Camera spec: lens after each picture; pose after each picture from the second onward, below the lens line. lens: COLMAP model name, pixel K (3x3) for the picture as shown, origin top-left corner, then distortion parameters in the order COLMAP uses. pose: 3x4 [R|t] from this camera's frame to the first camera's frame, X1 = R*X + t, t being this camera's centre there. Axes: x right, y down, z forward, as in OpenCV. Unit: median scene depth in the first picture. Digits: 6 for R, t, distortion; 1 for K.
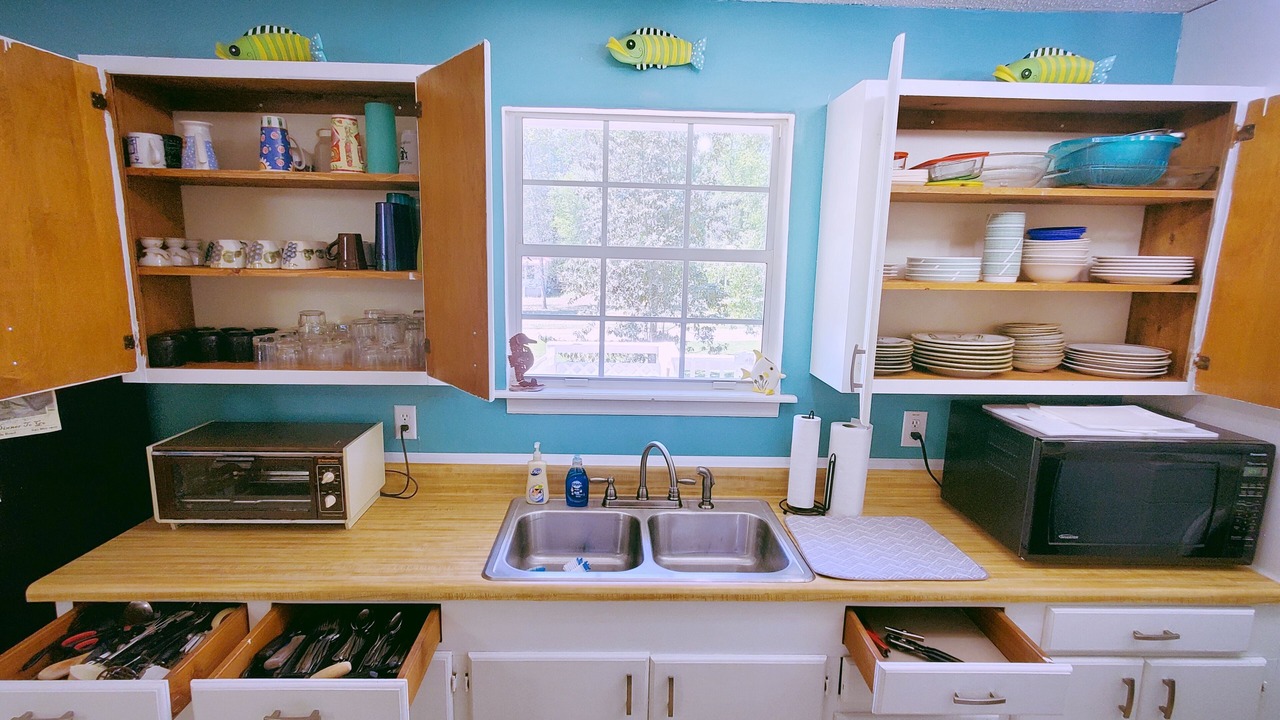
lens RADIAL K [[642.2, 0, 631.8], [0, 642.2, 366.5], [0, 0, 1]] dist [0.006863, -0.001979]
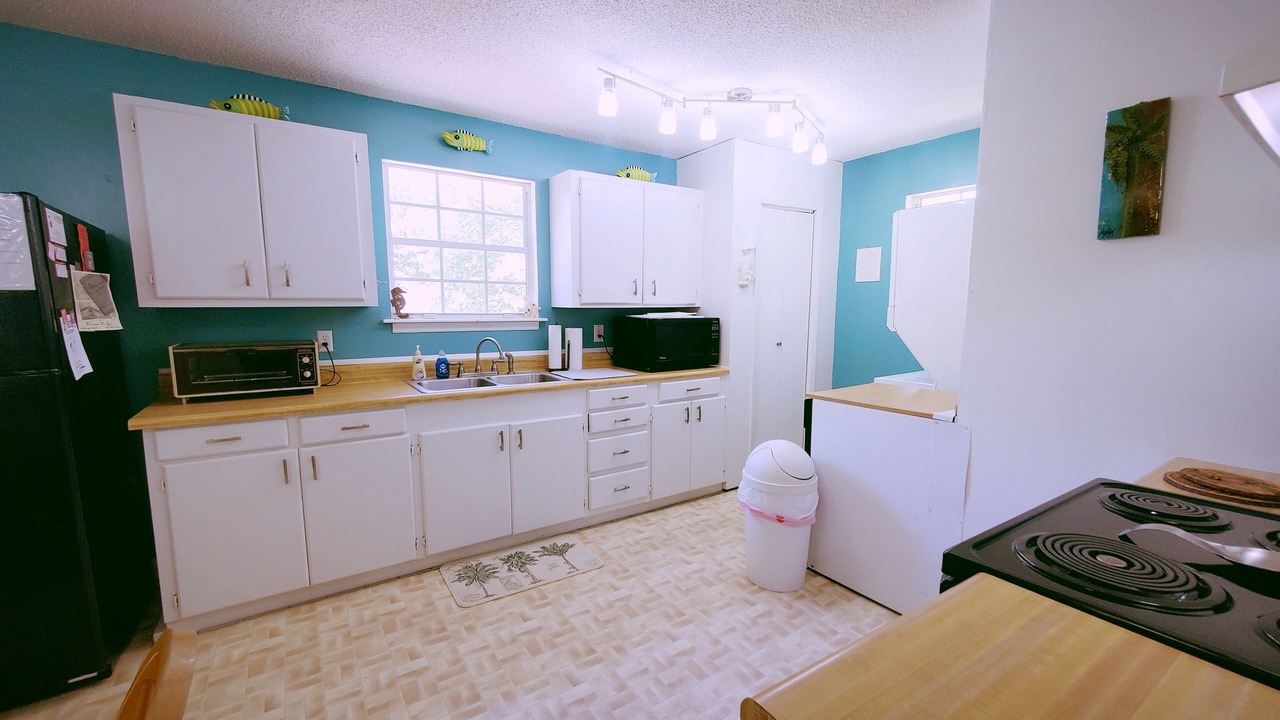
lens RADIAL K [[528.3, 0, 645.5], [0, 528.3, 375.5], [0, 0, 1]] dist [0.002629, -0.000445]
pose [[0.835485, -0.088591, 0.542326, -0.468567], [0.109902, 0.993918, -0.006950, 0.312834], [-0.538412, 0.065410, 0.840140, -0.649076]]
